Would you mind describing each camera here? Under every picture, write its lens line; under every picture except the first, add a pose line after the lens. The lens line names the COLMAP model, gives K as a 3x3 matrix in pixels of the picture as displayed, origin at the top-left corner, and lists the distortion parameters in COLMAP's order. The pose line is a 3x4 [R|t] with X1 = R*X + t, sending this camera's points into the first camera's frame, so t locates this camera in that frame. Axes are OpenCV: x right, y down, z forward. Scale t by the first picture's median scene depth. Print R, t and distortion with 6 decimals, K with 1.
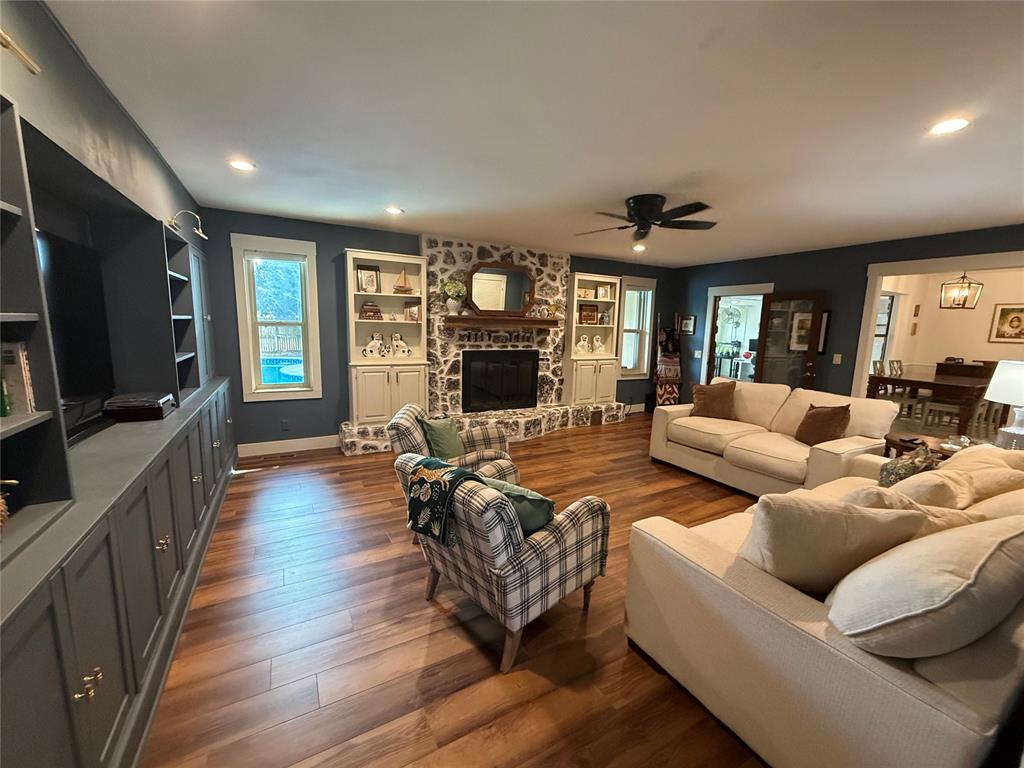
lens RADIAL K [[408.9, 0, 512.0], [0, 408.9, 384.0], [0, 0, 1]] dist [0.000409, -0.000312]
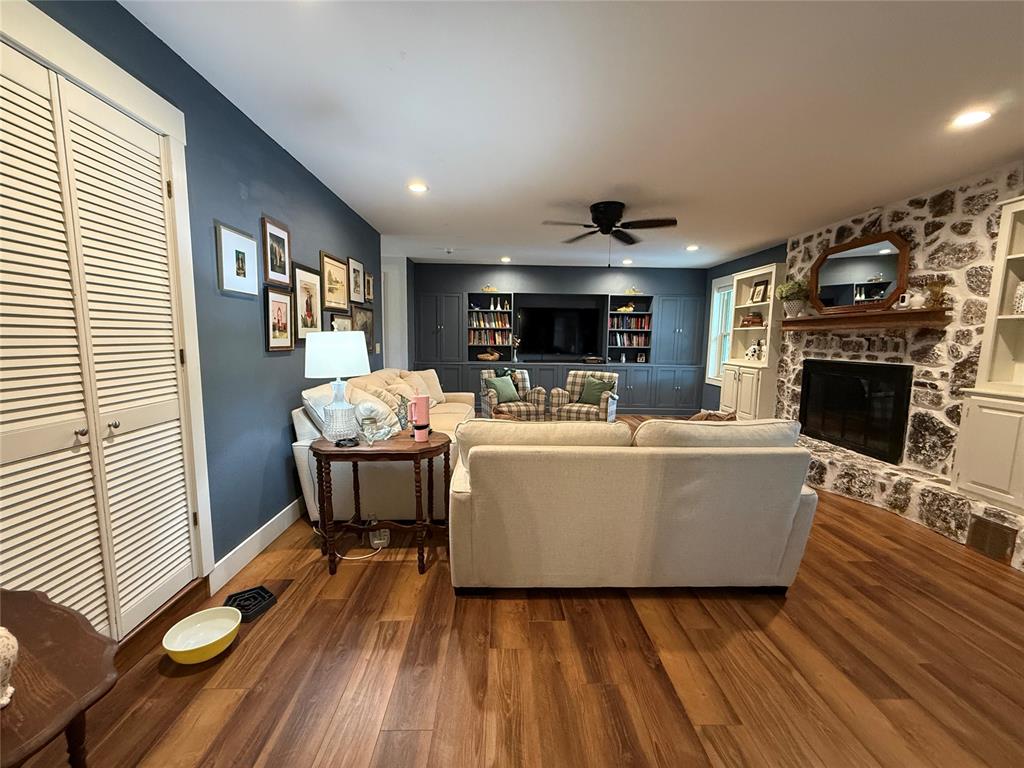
lens RADIAL K [[408.9, 0, 512.0], [0, 408.9, 384.0], [0, 0, 1]] dist [0.000409, -0.000312]
pose [[-0.460573, 0.067240, -0.885072, 0.844594], [-0.156217, 0.975422, 0.155396, -0.062093], [0.873767, 0.209834, -0.438749, 0.785872]]
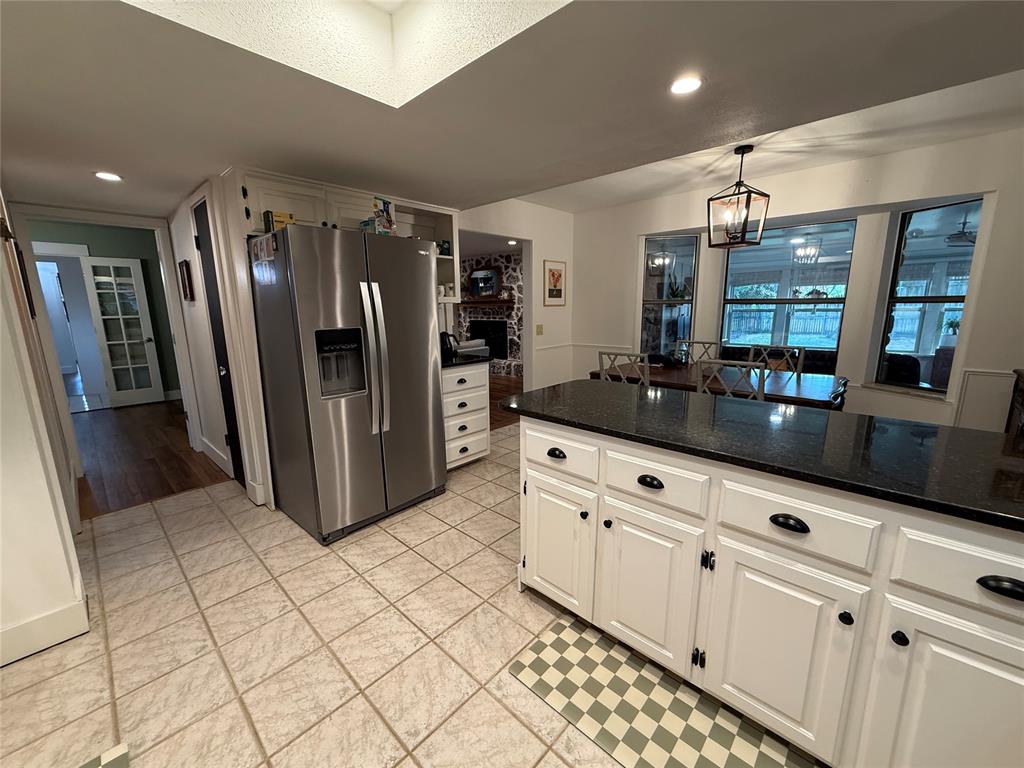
lens RADIAL K [[408.9, 0, 512.0], [0, 408.9, 384.0], [0, 0, 1]] dist [0.000409, -0.000312]
pose [[0.309046, 0.150889, -0.939001, 1.525734], [-0.116883, 0.985875, 0.119952, -0.038546], [0.943837, 0.072683, 0.322317, 0.571414]]
